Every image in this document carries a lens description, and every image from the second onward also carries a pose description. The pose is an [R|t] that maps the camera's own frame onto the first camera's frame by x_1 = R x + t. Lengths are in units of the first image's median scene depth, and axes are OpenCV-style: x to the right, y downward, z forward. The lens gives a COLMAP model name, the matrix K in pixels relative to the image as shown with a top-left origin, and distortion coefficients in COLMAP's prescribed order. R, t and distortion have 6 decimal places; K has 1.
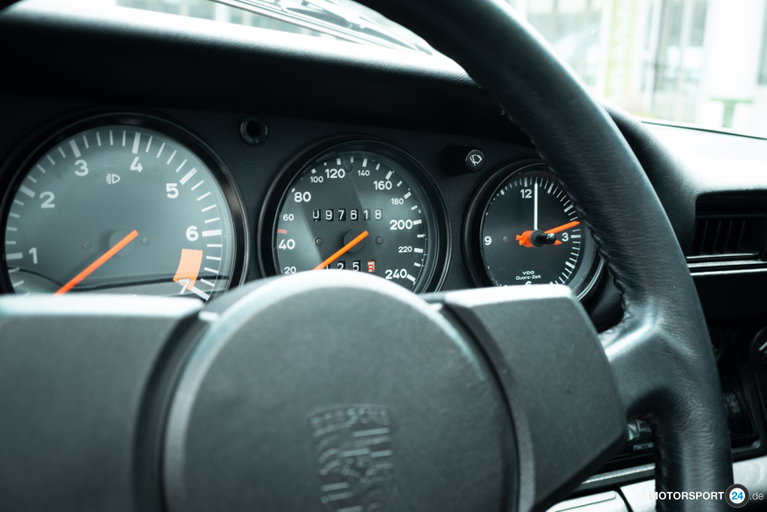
lens RADIAL K [[1005.0, 0, 379.3], [0, 1005.0, 254.5], [0, 0, 1]] dist [0.028088, 0.061012]
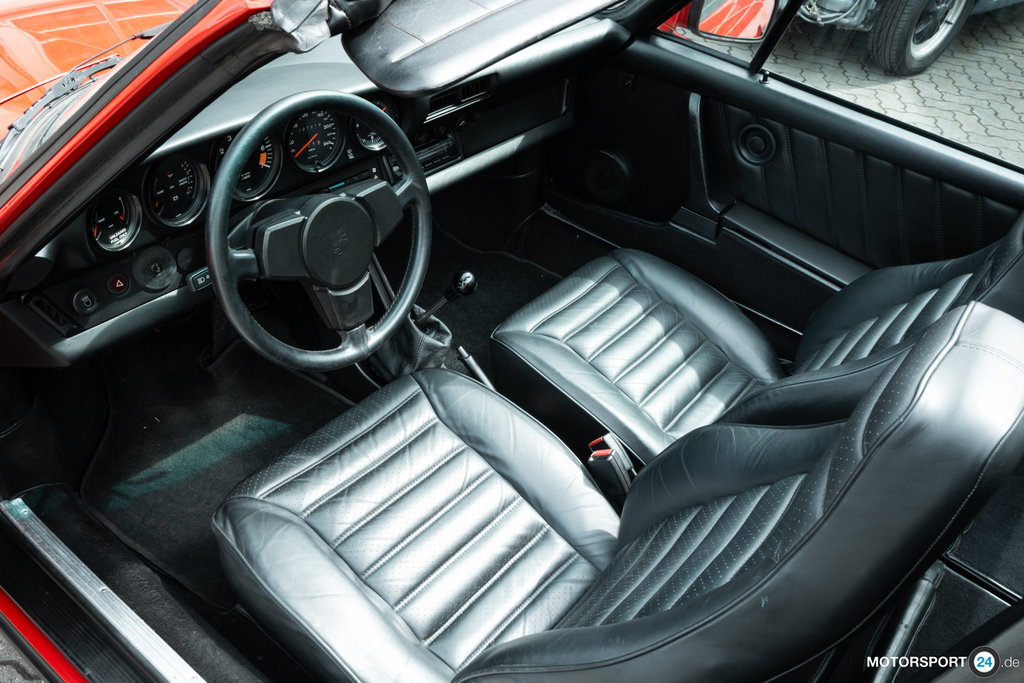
lens RADIAL K [[863.2, 0, 512.0], [0, 863.2, 341.5], [0, 0, 1]] dist [-0.009674, -0.002926]
pose [[0.950889, -0.132654, 0.279665, -0.274292], [-0.047313, 0.830604, 0.554850, -1.010034], [-0.305894, -0.540833, 0.783536, -1.577827]]
